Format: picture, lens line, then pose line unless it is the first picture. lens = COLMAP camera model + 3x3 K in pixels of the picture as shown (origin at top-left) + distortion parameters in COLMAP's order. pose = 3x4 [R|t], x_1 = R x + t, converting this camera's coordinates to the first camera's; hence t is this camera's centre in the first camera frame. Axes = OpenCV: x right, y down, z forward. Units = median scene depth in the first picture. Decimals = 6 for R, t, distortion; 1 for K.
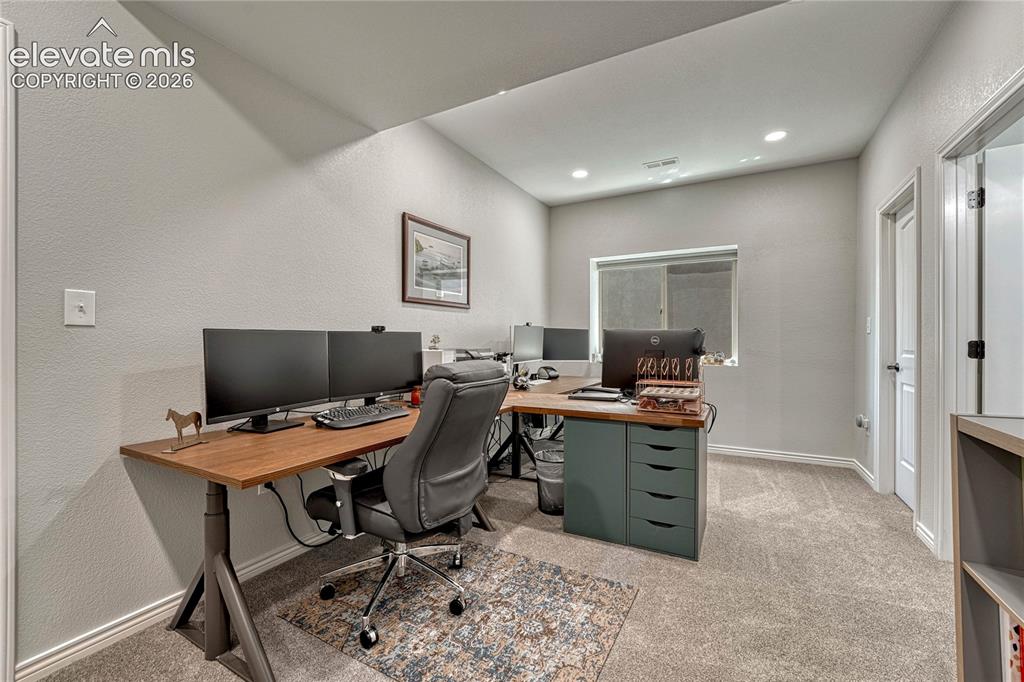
lens RADIAL K [[428.5, 0, 511.1], [0, 428.5, 341.9], [0, 0, 1]] dist [-0.008938, 0.000350]
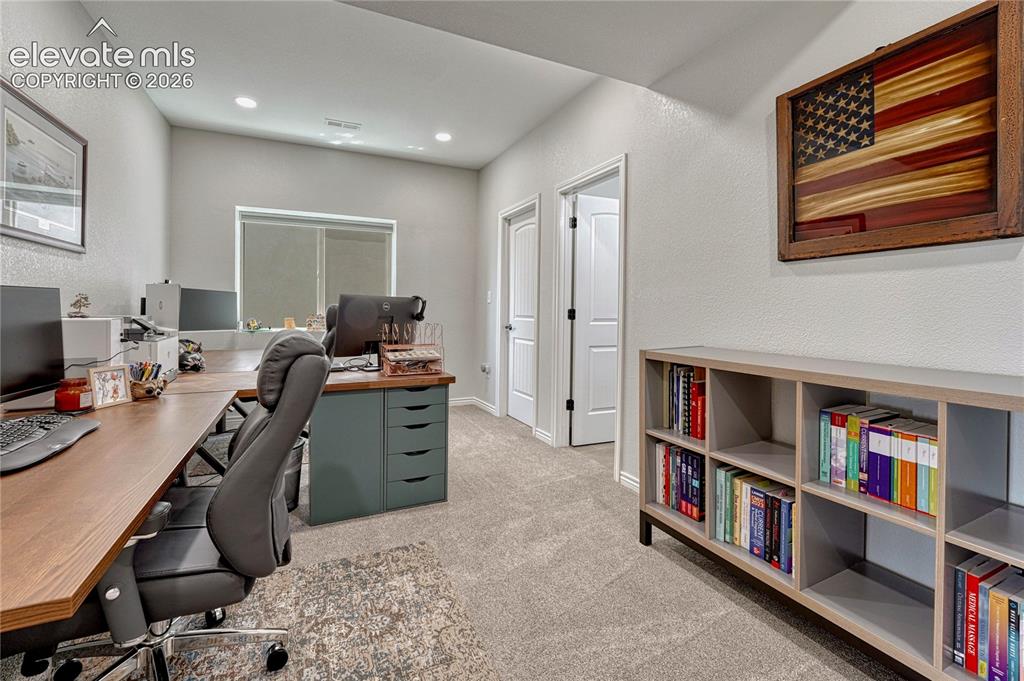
lens RADIAL K [[433.8, 0, 513.3], [0, 433.8, 312.4], [0, 0, 1]] dist [-0.003556, -0.000287]
pose [[0.598449, -0.000577, 0.801161, -0.368145], [-0.008268, 0.999942, 0.006896, 0.001109], [-0.801119, -0.010751, 0.598409, 0.164221]]
